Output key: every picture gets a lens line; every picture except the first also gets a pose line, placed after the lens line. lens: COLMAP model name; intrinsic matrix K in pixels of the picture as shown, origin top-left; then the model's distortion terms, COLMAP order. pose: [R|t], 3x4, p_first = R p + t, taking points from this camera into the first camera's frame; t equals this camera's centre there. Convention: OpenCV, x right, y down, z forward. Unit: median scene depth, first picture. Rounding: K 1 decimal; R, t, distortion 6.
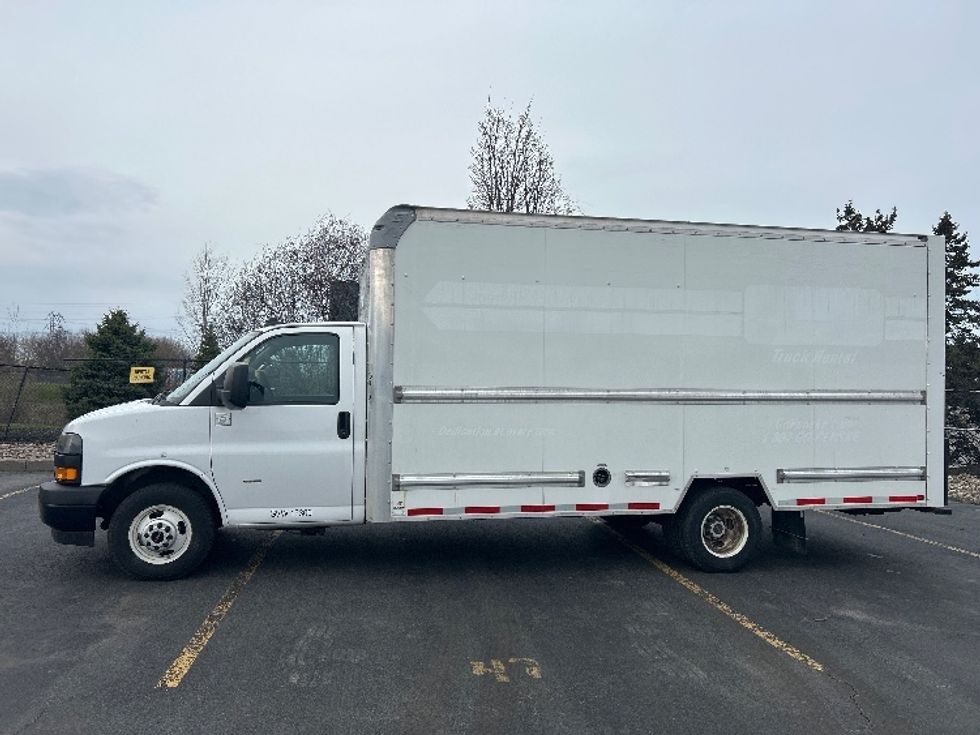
lens RADIAL K [[739.0, 0, 490.0], [0, 739.0, 367.5], [0, 0, 1]] dist [0.016361, -0.004682]
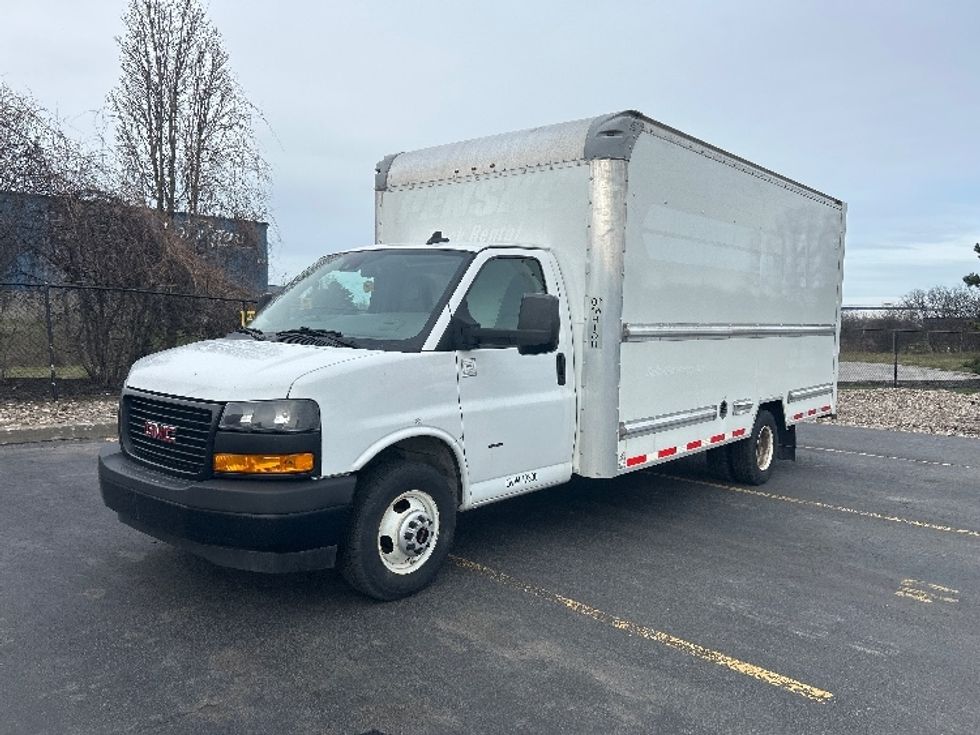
lens RADIAL K [[739.0, 0, 490.0], [0, 739.0, 367.5], [0, 0, 1]] dist [0.016361, -0.004682]
pose [[0.802330, -0.038615, 0.595631, -0.769984], [-0.016427, 0.996099, 0.086705, 0.005200], [-0.596655, -0.079350, 0.798565, 0.387508]]
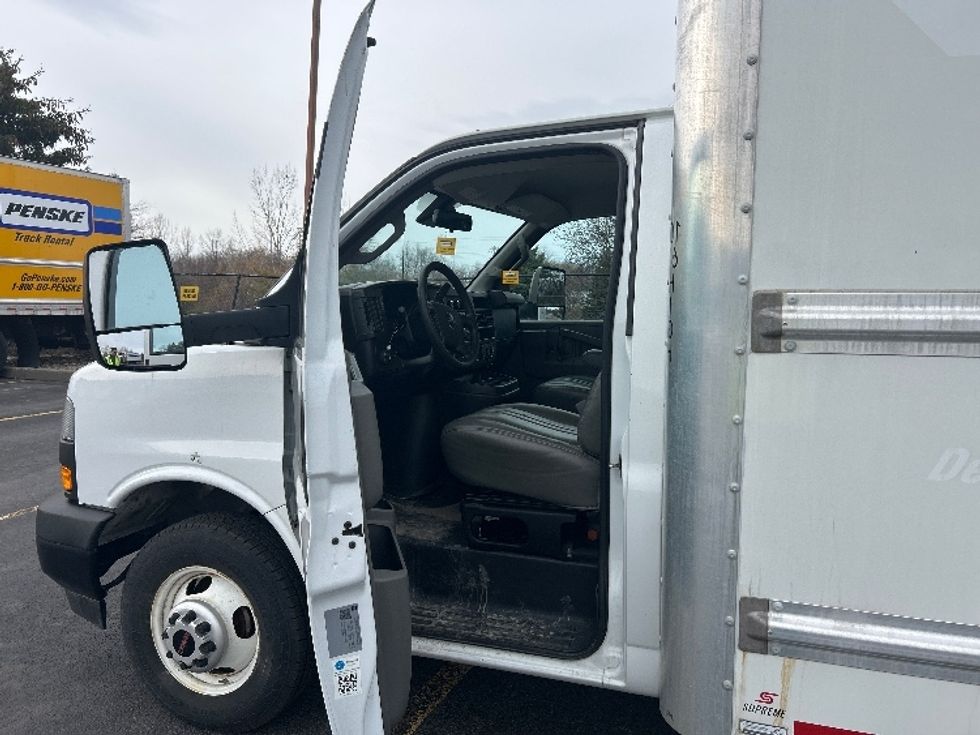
lens RADIAL K [[739.0, 0, 490.0], [0, 739.0, 367.5], [0, 0, 1]] dist [0.016361, -0.004682]
pose [[0.849077, 0.036022, -0.527040, -0.064717], [0.014653, 0.995683, 0.091658, 0.026895], [0.528066, -0.085547, 0.844883, 0.700672]]
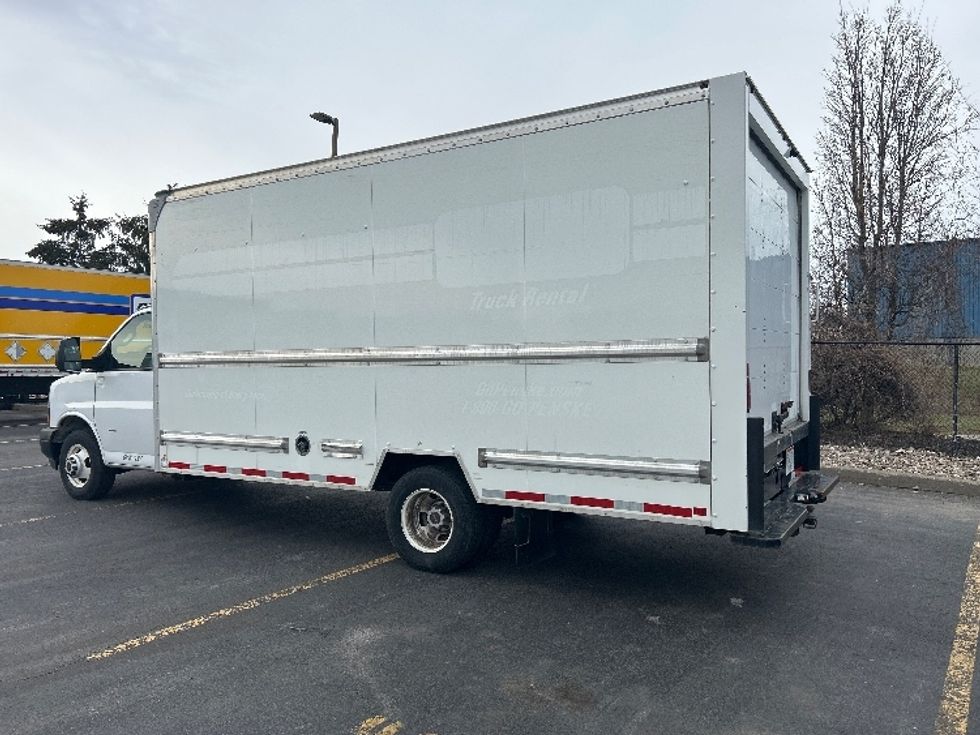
lens RADIAL K [[739.0, 0, 490.0], [0, 739.0, 367.5], [0, 0, 1]] dist [0.016361, -0.004682]
pose [[0.724695, -0.018763, -0.688815, 1.028487], [0.029030, 0.999573, 0.003314, 0.057074], [0.688458, -0.022398, 0.724930, 0.511583]]
